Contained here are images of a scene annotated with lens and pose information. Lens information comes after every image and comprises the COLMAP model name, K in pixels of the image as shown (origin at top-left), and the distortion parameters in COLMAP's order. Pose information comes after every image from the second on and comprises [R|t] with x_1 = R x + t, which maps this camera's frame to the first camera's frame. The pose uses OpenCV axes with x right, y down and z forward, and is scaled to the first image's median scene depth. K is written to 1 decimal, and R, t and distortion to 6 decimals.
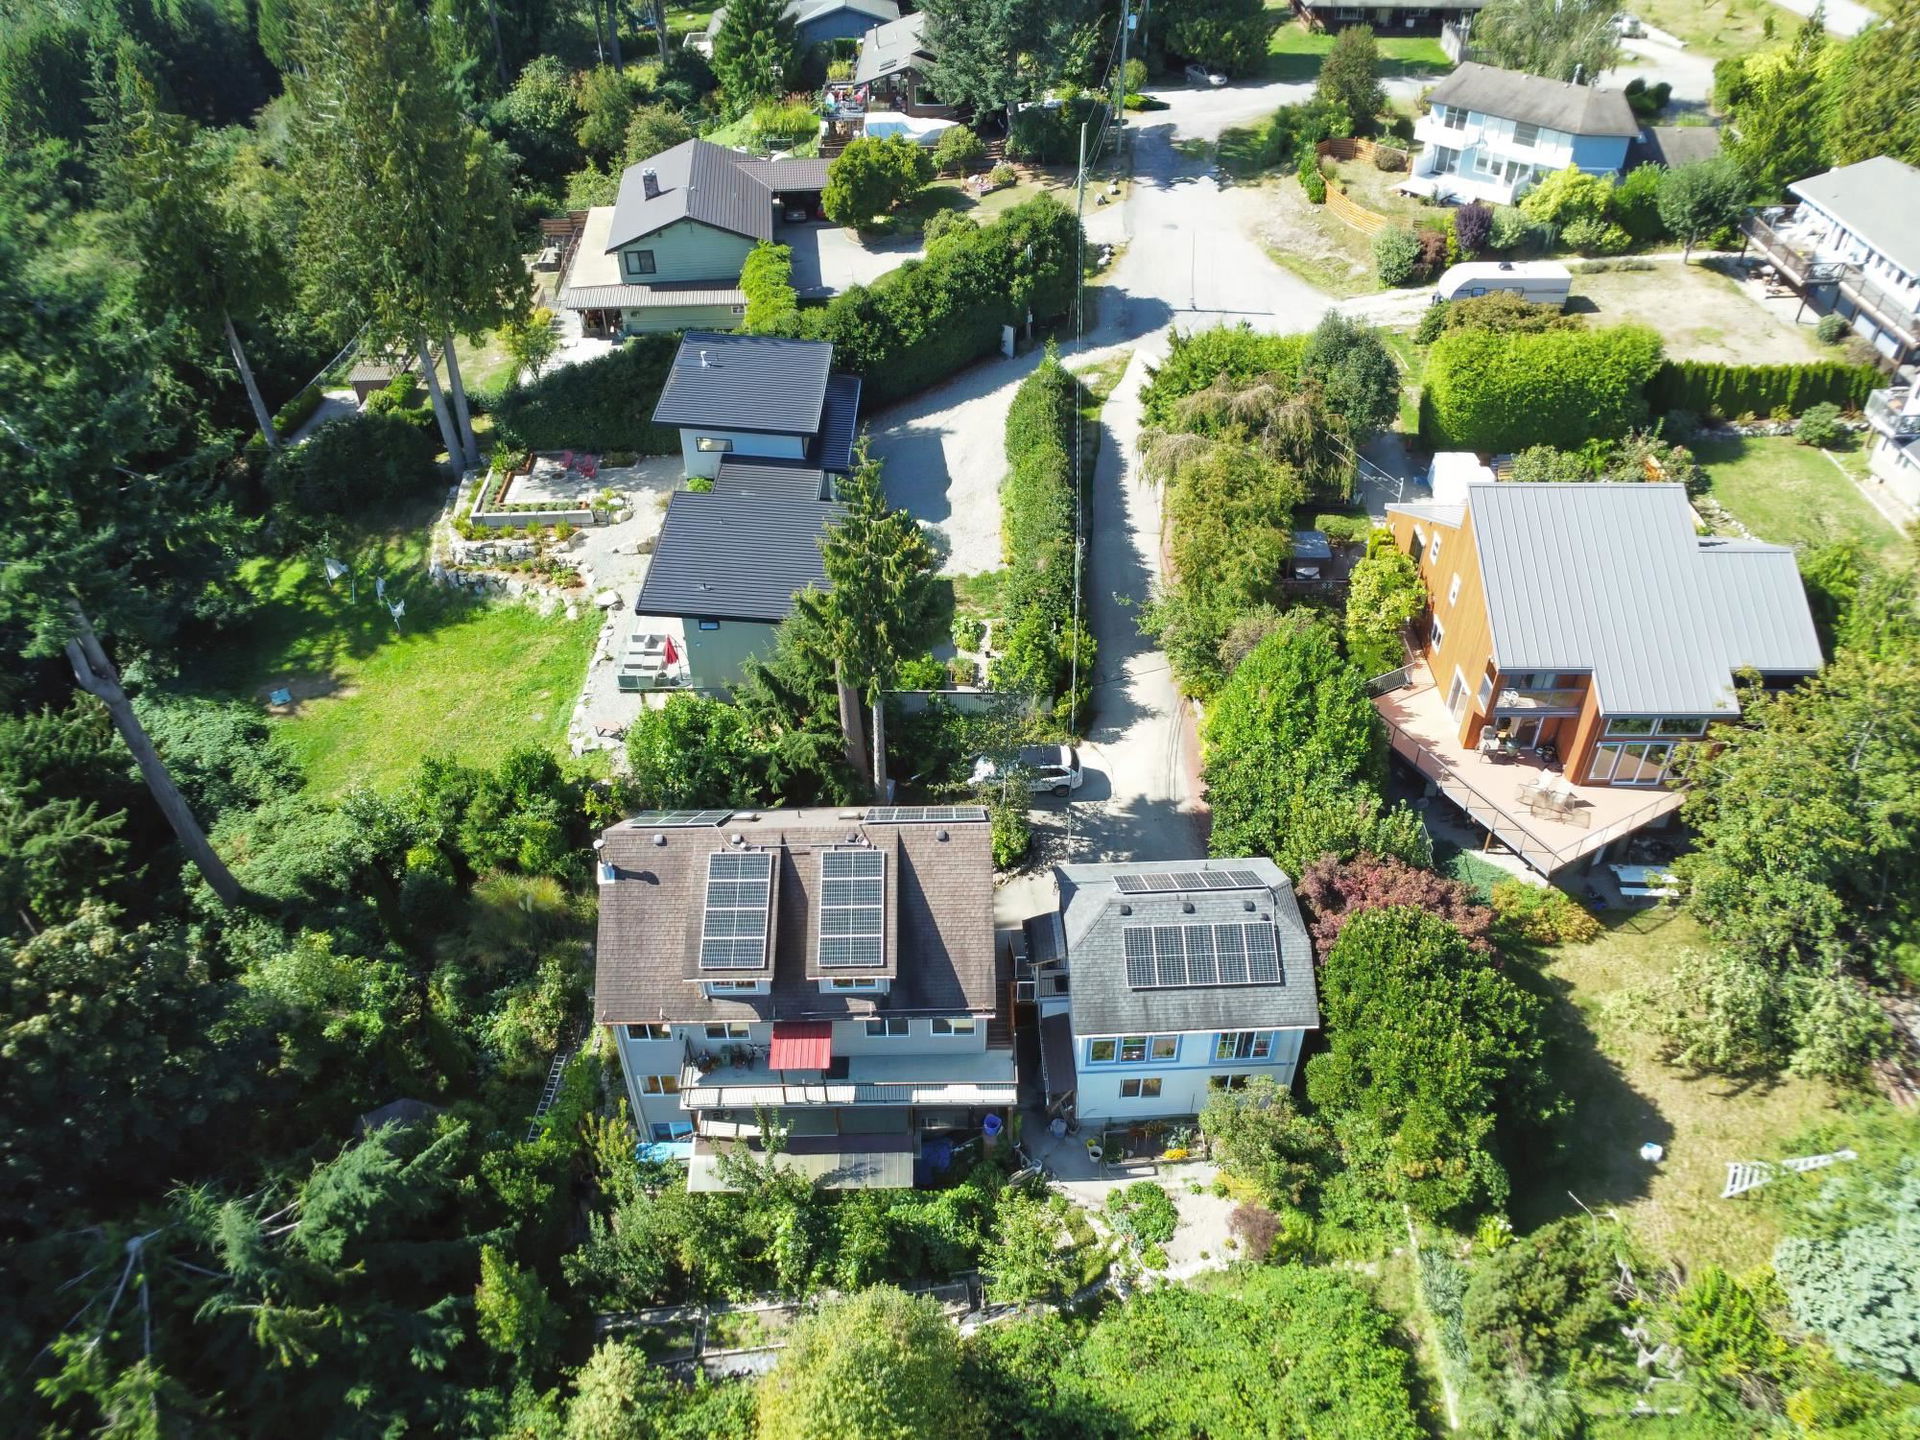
lens RADIAL K [[1427.8, 0, 965.6], [0, 1427.8, 719.6], [0, 0, 1]] dist [-0.013906, -0.001840]
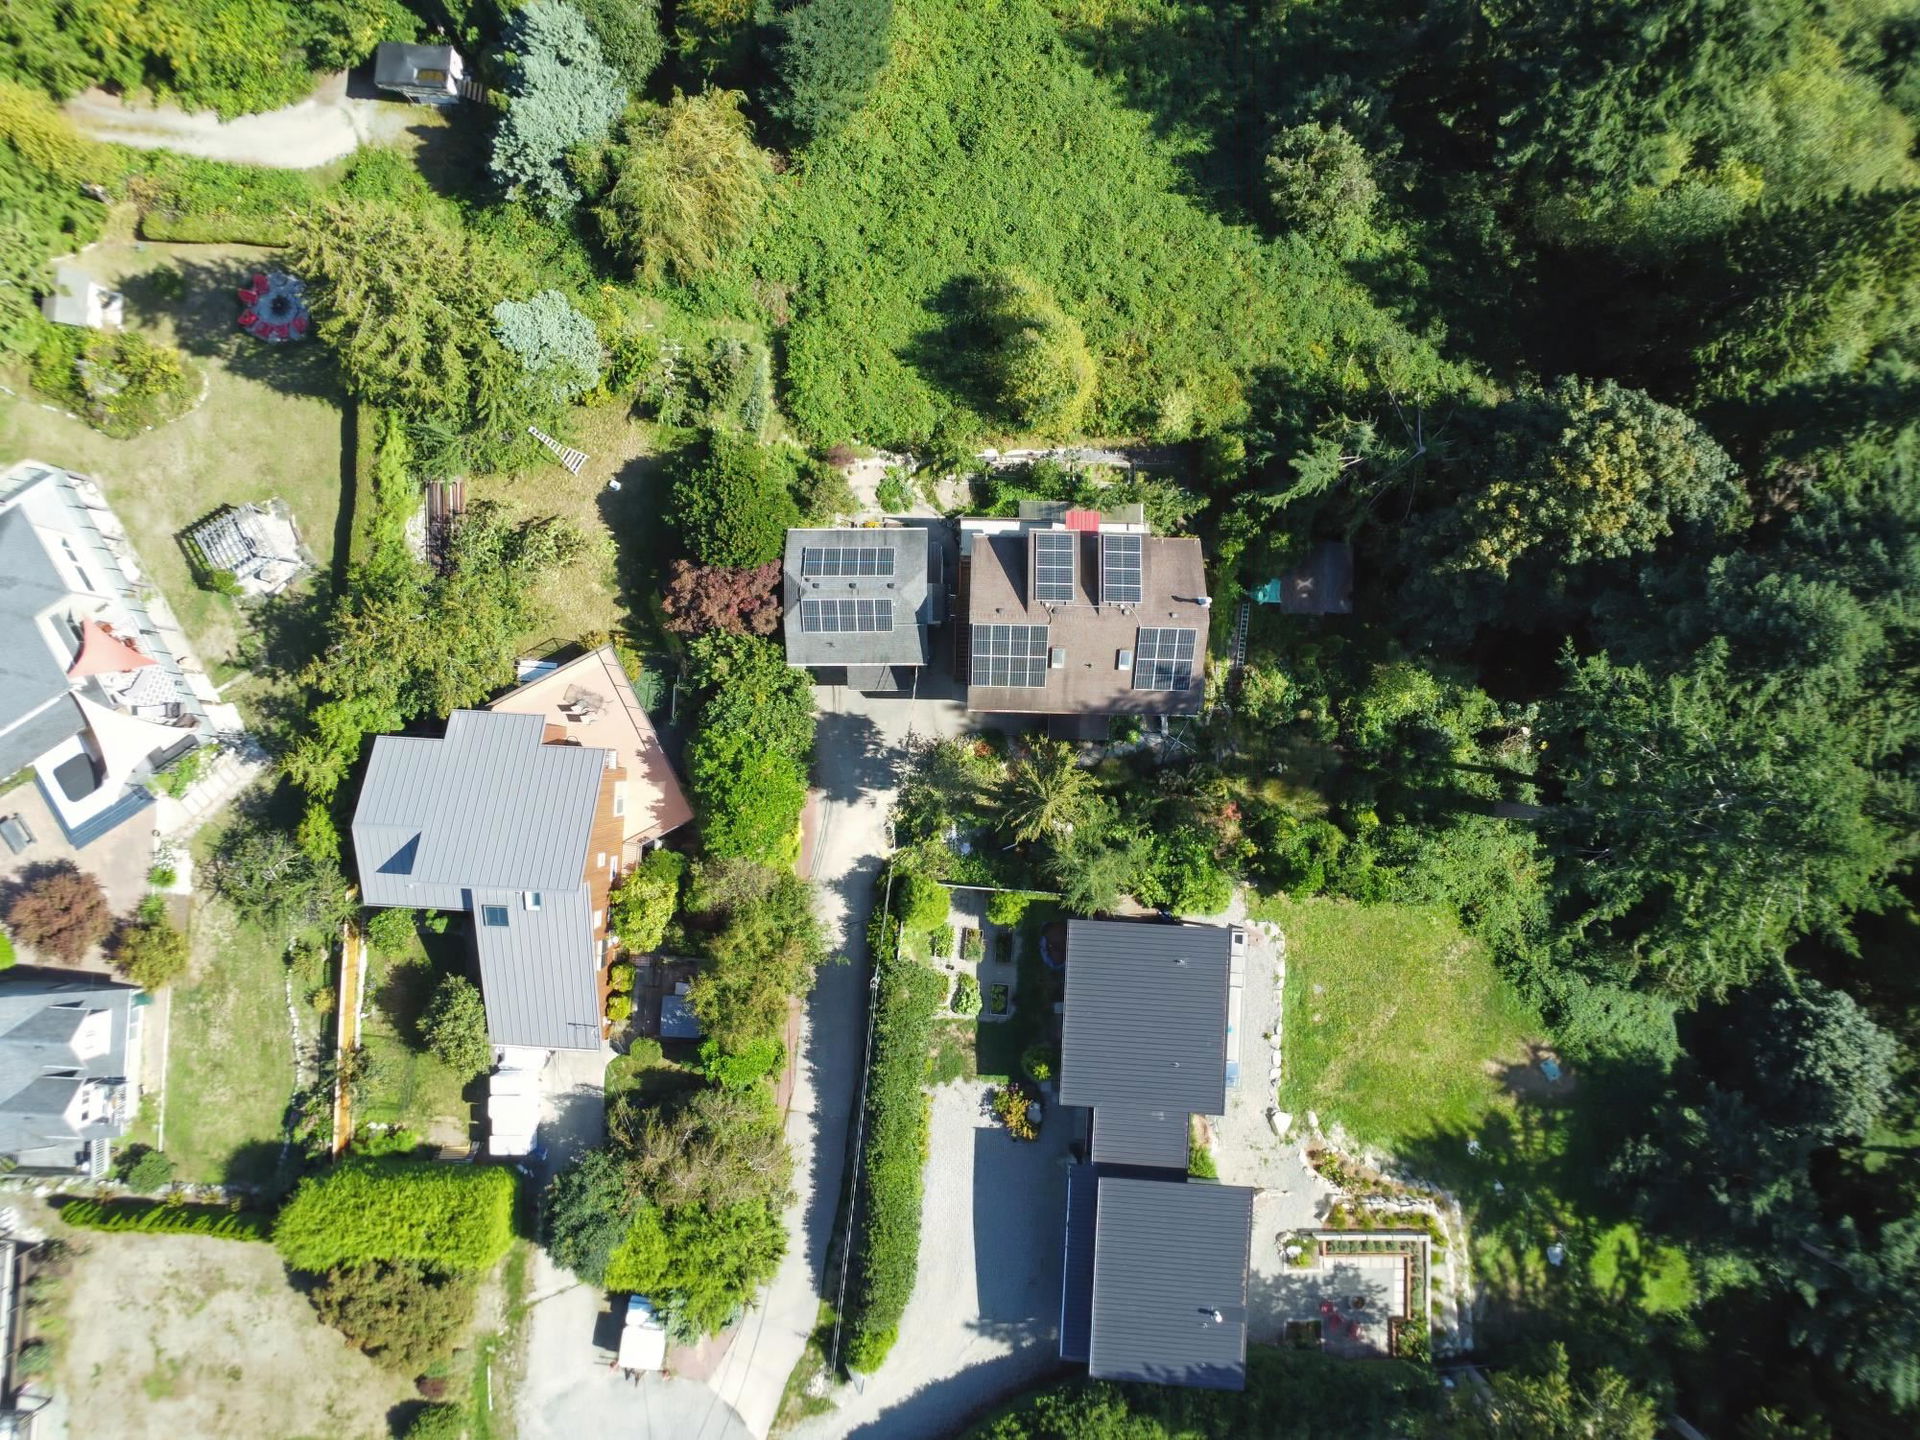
lens RADIAL K [[1468.3, 0, 965.4], [0, 1468.3, 721.3], [0, 0, 1]] dist [-0.027485, 0.004756]
pose [[-0.998892, -0.044538, 0.015211, -0.008082], [0.039112, -0.605813, 0.794645, -1.300877], [-0.026177, 0.794360, 0.606884, 0.086348]]
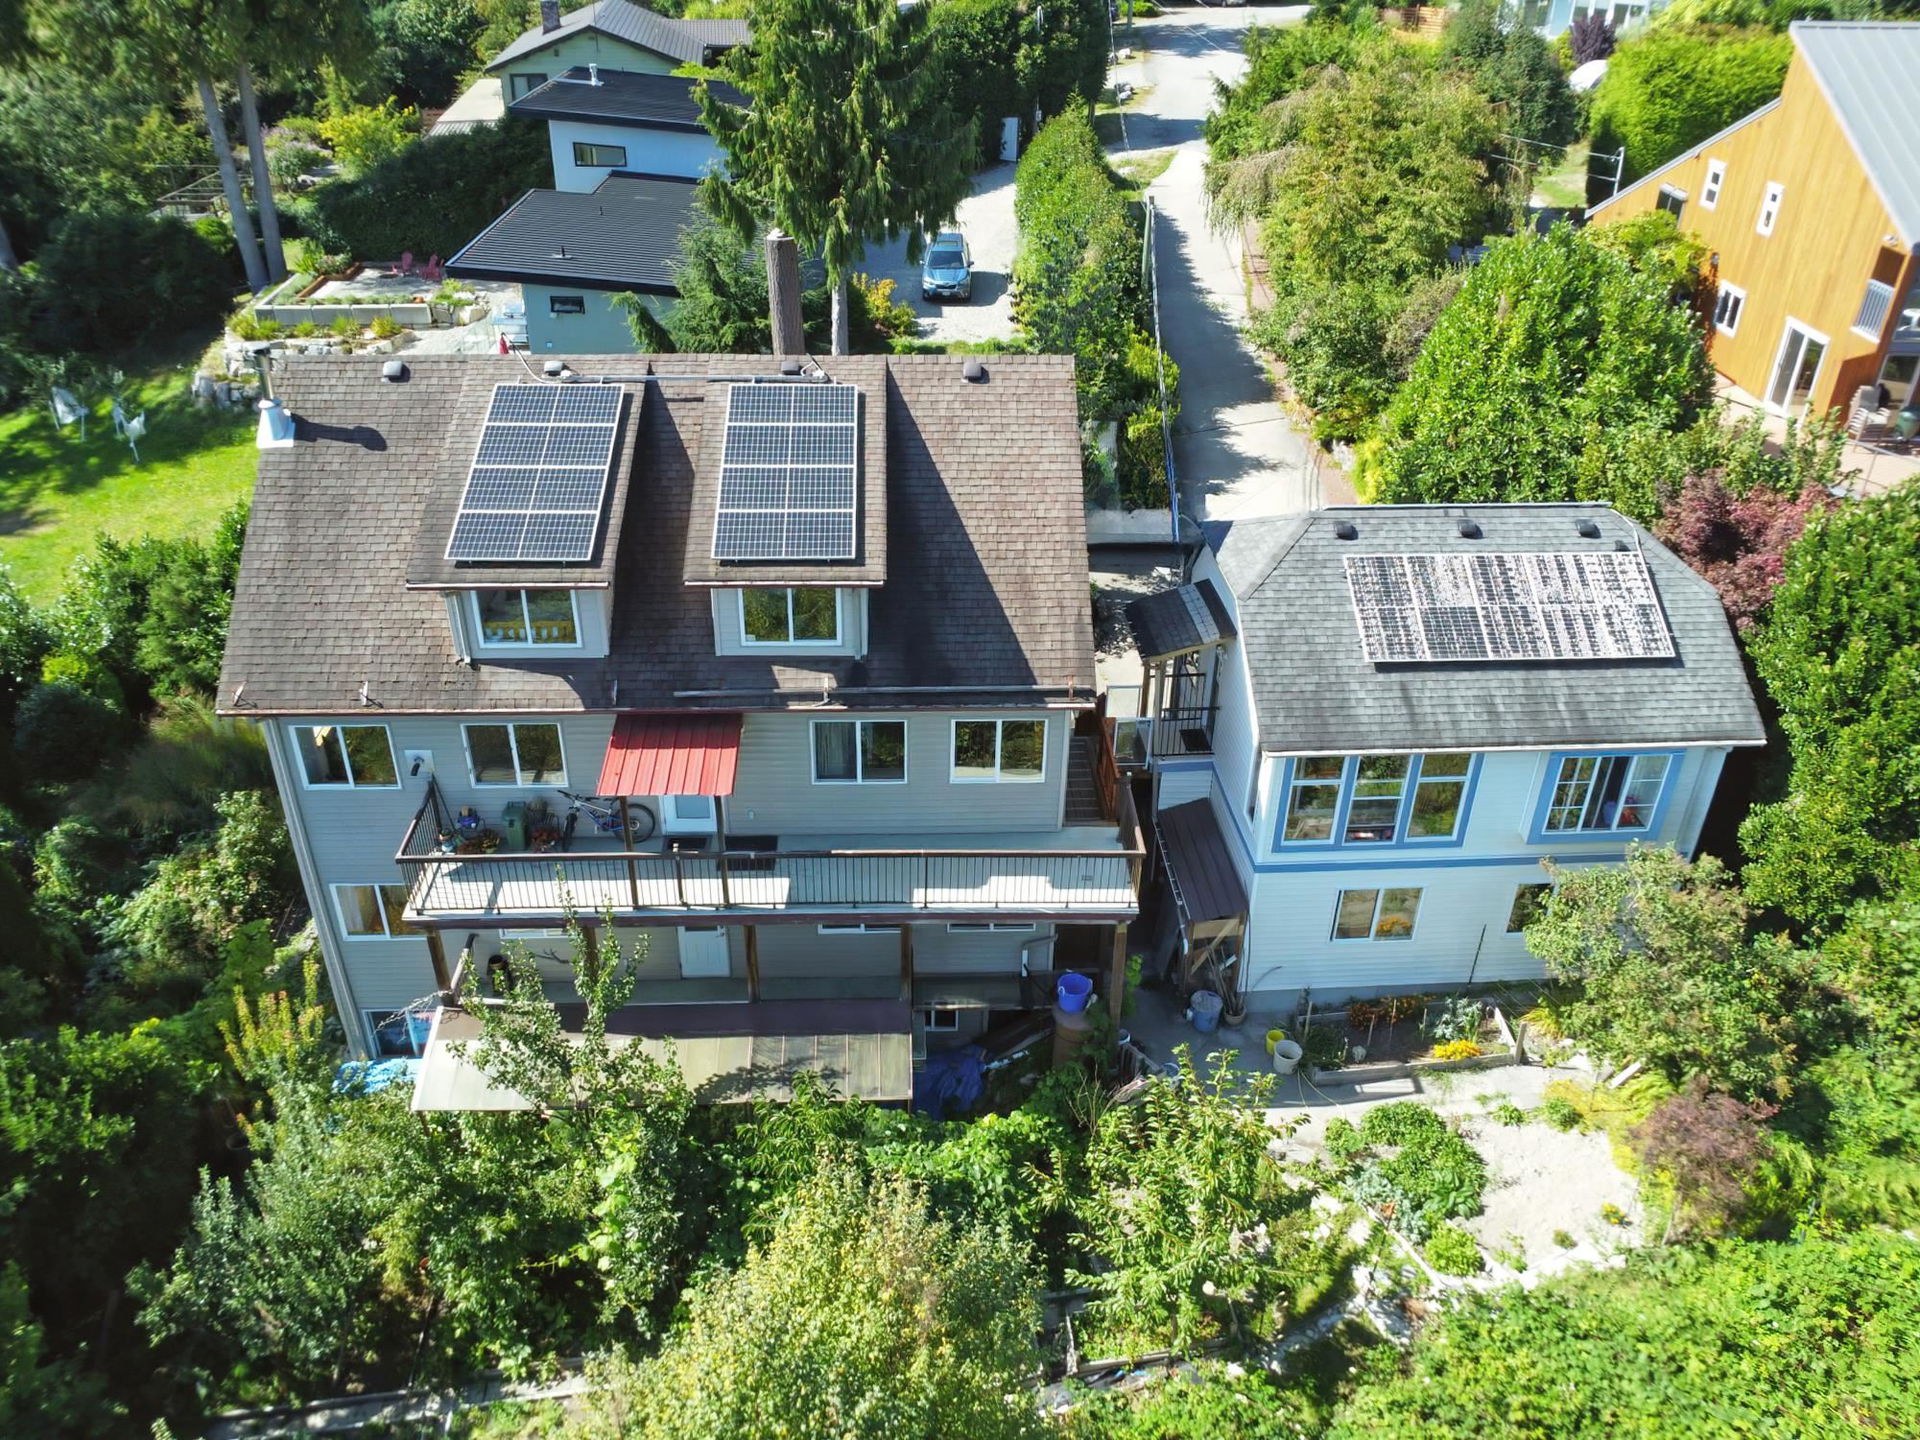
lens RADIAL K [[1468.3, 0, 965.4], [0, 1468.3, 721.3], [0, 0, 1]] dist [-0.027485, 0.004756]
pose [[0.999304, 0.005022, 0.036972, -0.037153], [0.000350, 0.989596, -0.143876, 0.269111], [-0.037310, 0.143788, 0.988905, 0.507628]]
